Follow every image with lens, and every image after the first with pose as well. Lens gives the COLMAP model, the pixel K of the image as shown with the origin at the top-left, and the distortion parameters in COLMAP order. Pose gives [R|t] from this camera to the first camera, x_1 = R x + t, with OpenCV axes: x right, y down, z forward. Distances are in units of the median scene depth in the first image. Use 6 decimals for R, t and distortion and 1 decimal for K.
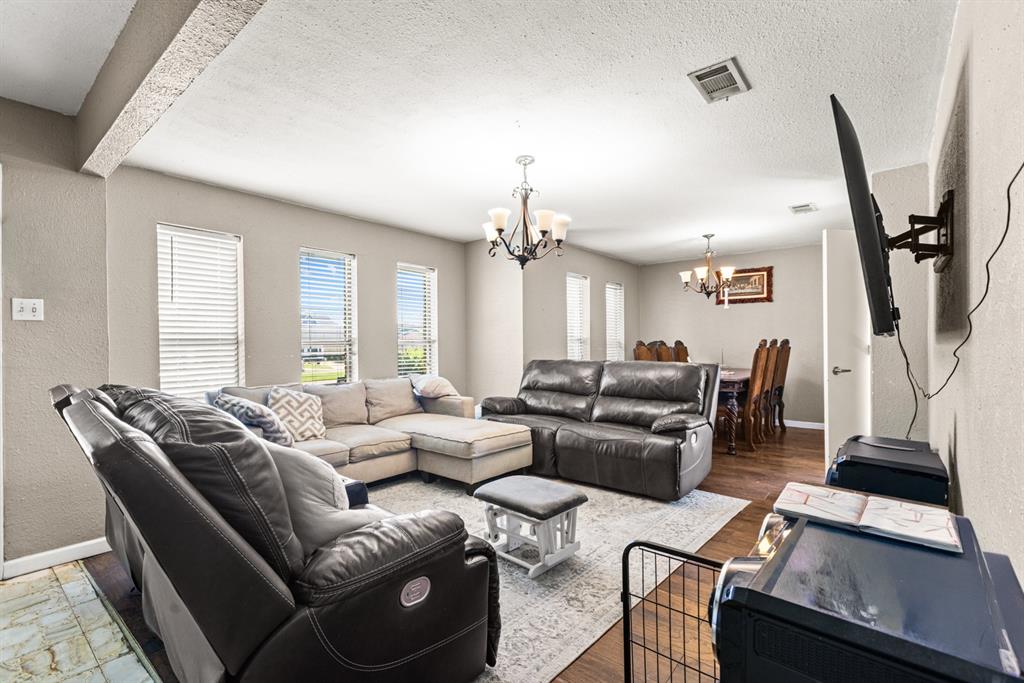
lens RADIAL K [[461.9, 0, 502.4], [0, 461.9, 339.4], [0, 0, 1]] dist [0.013733, -0.000429]
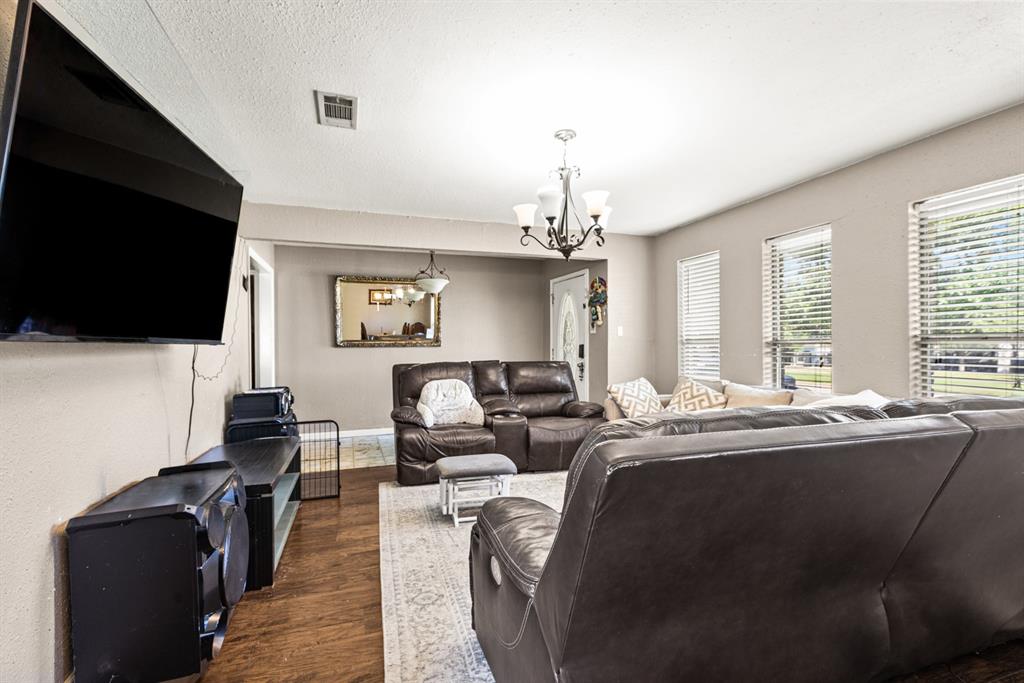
lens RADIAL K [[461.9, 0, 510.2], [0, 461.9, 346.8], [0, 0, 1]] dist [0.013733, -0.000429]
pose [[-0.520190, 0.008191, -0.854011, 0.806829], [0.008729, 0.999953, 0.004274, 0.008582], [0.854006, -0.005231, -0.520237, 1.291270]]
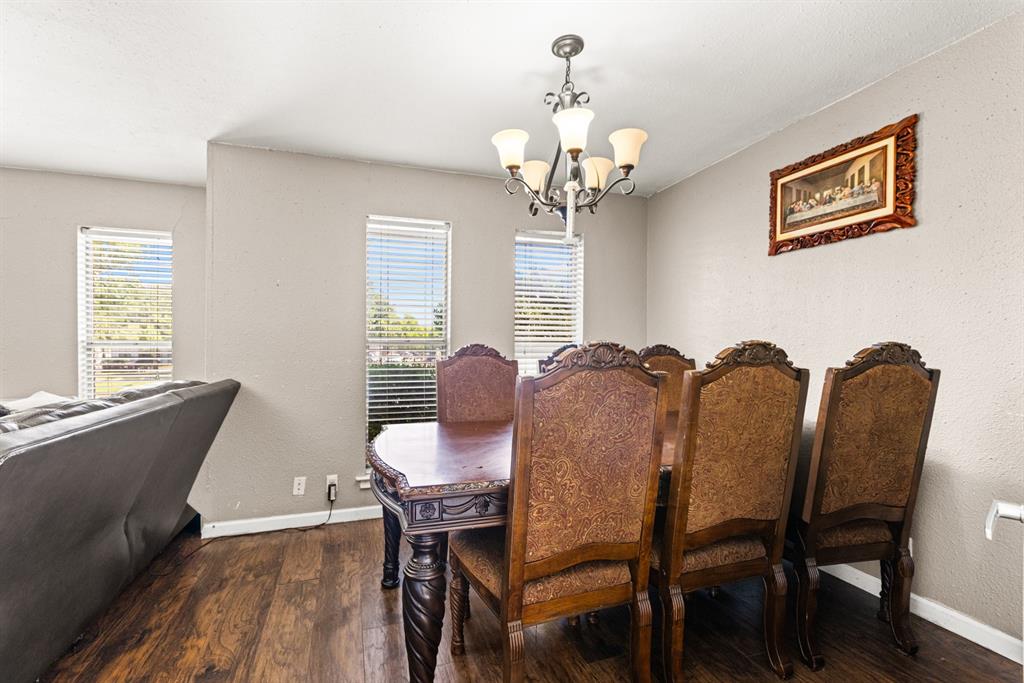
lens RADIAL K [[461.9, 0, 515.6], [0, 461.9, 340.2], [0, 0, 1]] dist [0.013733, -0.000429]
pose [[0.849525, -0.001907, -0.527544, 0.997962], [-0.003063, 0.999959, -0.008547, 0.002607], [0.527539, 0.008877, 0.849485, 1.124401]]
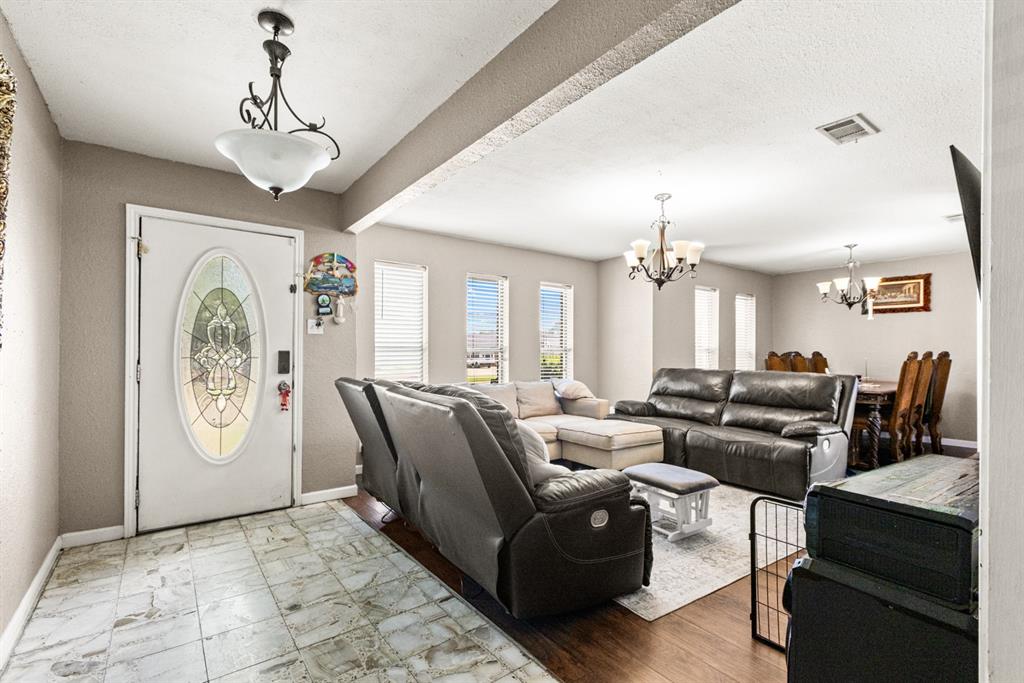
lens RADIAL K [[461.9, 0, 508.6], [0, 461.9, 347.1], [0, 0, 1]] dist [0.013733, -0.000429]
pose [[0.973074, 0.009501, -0.230298, -0.053683], [-0.009220, 0.999955, 0.002296, -0.005822], [0.230309, -0.000111, 0.973117, -0.214485]]
